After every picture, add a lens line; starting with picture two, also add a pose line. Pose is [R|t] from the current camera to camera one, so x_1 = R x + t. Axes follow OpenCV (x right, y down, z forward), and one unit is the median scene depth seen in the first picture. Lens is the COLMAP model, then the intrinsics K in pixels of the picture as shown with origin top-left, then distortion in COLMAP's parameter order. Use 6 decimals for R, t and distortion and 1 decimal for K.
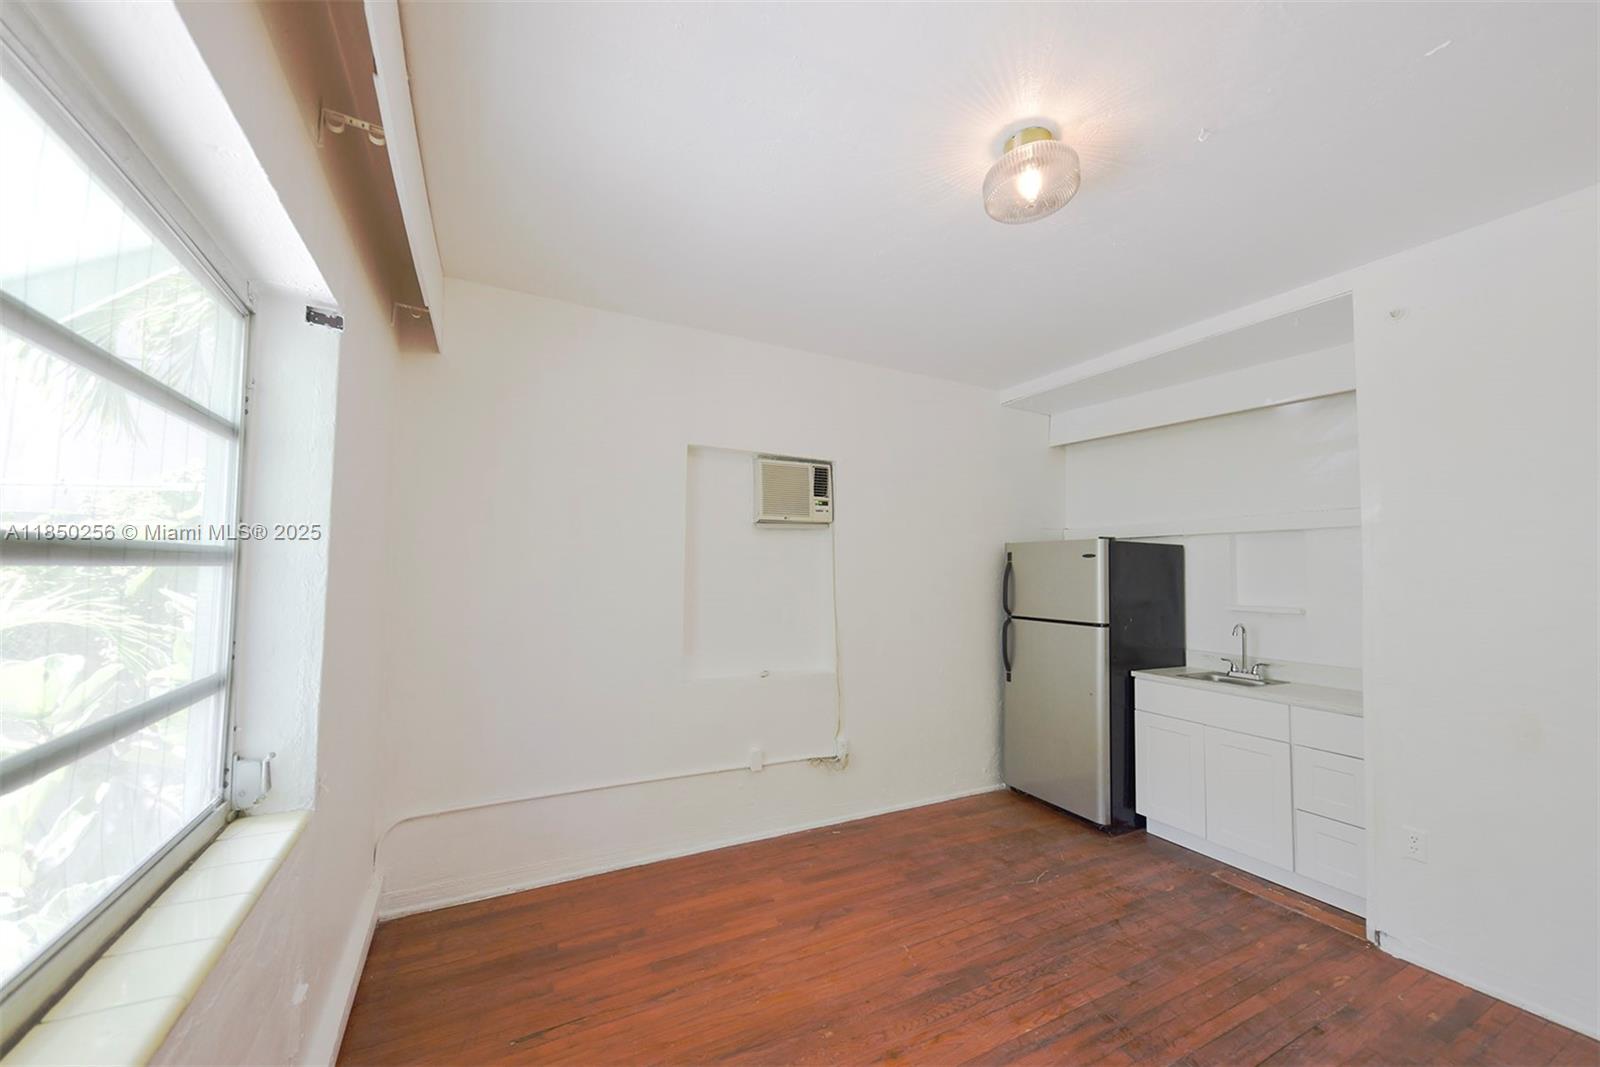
lens RADIAL K [[630.2, 0, 796.4], [0, 630.2, 538.6], [0, 0, 1]] dist [0.010586, -0.000275]
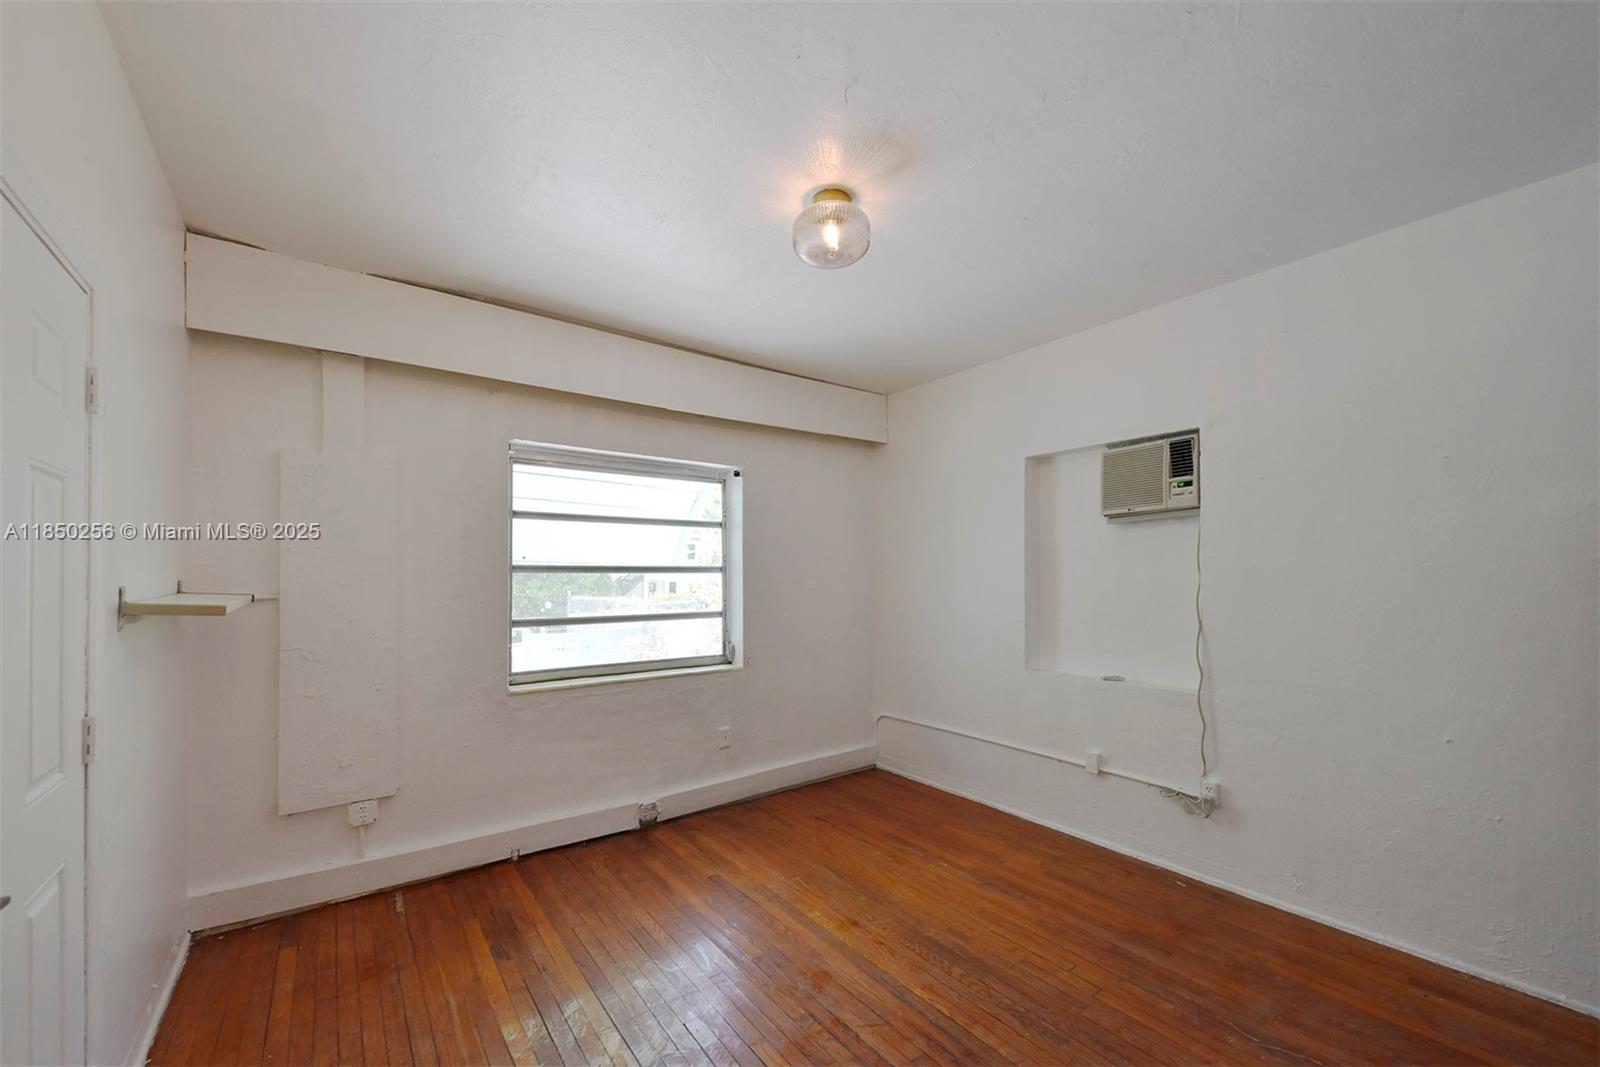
lens RADIAL K [[630.2, 0, 778.0], [0, 630.2, 570.8], [0, 0, 1]] dist [0.010586, -0.000275]
pose [[0.114922, -0.023055, -0.993107, 0.932150], [0.057186, 0.998226, -0.016557, 0.046100], [0.991727, -0.054889, 0.116037, 0.451257]]
